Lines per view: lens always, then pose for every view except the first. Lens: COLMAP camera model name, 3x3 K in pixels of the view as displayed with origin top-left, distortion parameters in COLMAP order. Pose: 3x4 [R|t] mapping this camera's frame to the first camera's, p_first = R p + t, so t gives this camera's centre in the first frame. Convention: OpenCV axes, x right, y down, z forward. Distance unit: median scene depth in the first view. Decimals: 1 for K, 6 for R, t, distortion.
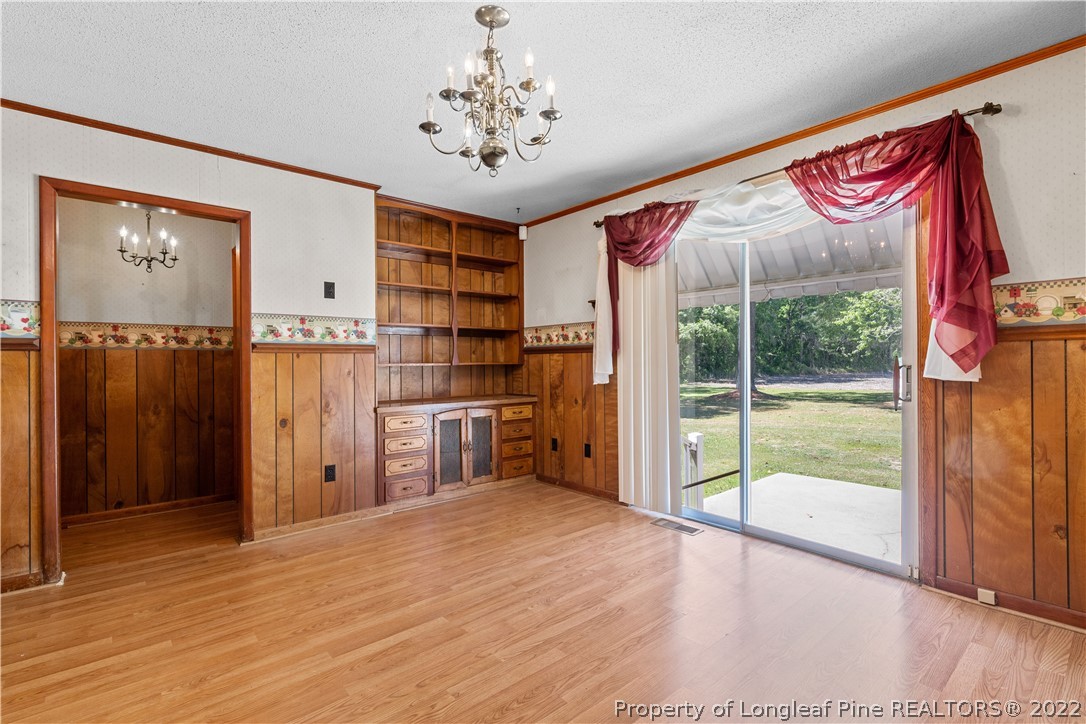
lens RADIAL K [[506.0, 0, 538.3], [0, 506.0, 357.5], [0, 0, 1]] dist [0.003312, -0.000119]
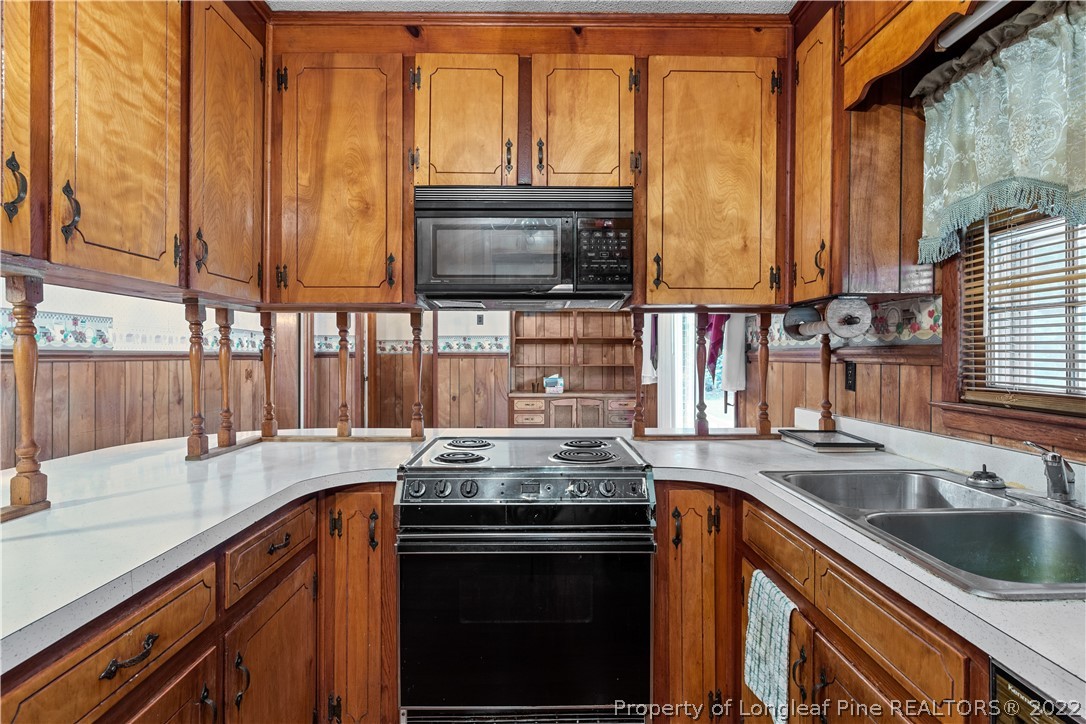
lens RADIAL K [[555.9, 0, 543.2], [0, 555.9, 356.9], [0, 0, 1]] dist [0.000522, 0.000005]
pose [[0.766524, 0.011561, -0.642112, 0.671393], [-0.000919, 0.999857, 0.016905, -0.032373], [0.642215, -0.012368, 0.766425, -0.185160]]
